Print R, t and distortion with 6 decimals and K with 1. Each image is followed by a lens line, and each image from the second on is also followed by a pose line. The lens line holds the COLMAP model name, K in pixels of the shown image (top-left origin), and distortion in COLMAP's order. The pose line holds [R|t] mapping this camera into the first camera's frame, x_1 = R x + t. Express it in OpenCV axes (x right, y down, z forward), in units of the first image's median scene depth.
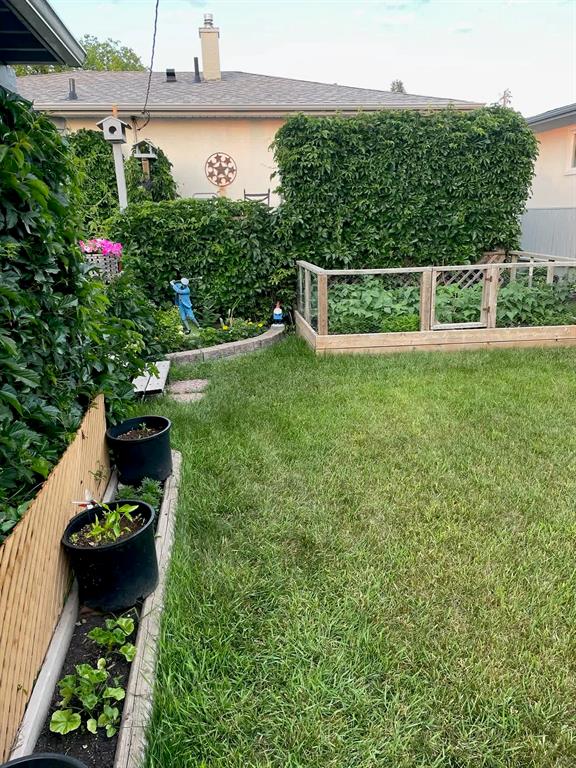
lens RADIAL K [[578.0, 0, 288.0], [0, 578.0, 384.0], [0, 0, 1]] dist [0.081983, -0.099042]
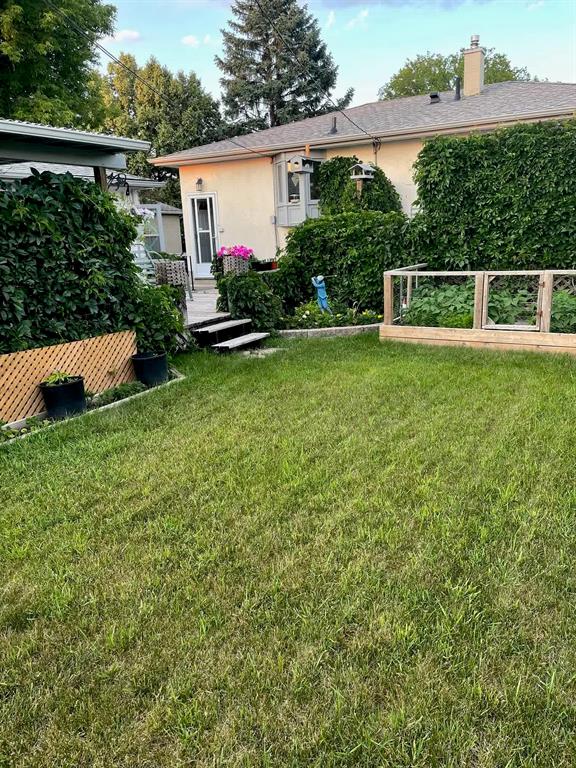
lens RADIAL K [[578.0, 0, 288.0], [0, 578.0, 384.0], [0, 0, 1]] dist [0.081983, -0.099042]
pose [[0.810009, 0.140007, -0.569458, 0.512934], [-0.142276, 0.988987, 0.040777, 0.014989], [0.568896, 0.047990, 0.821008, -0.090522]]
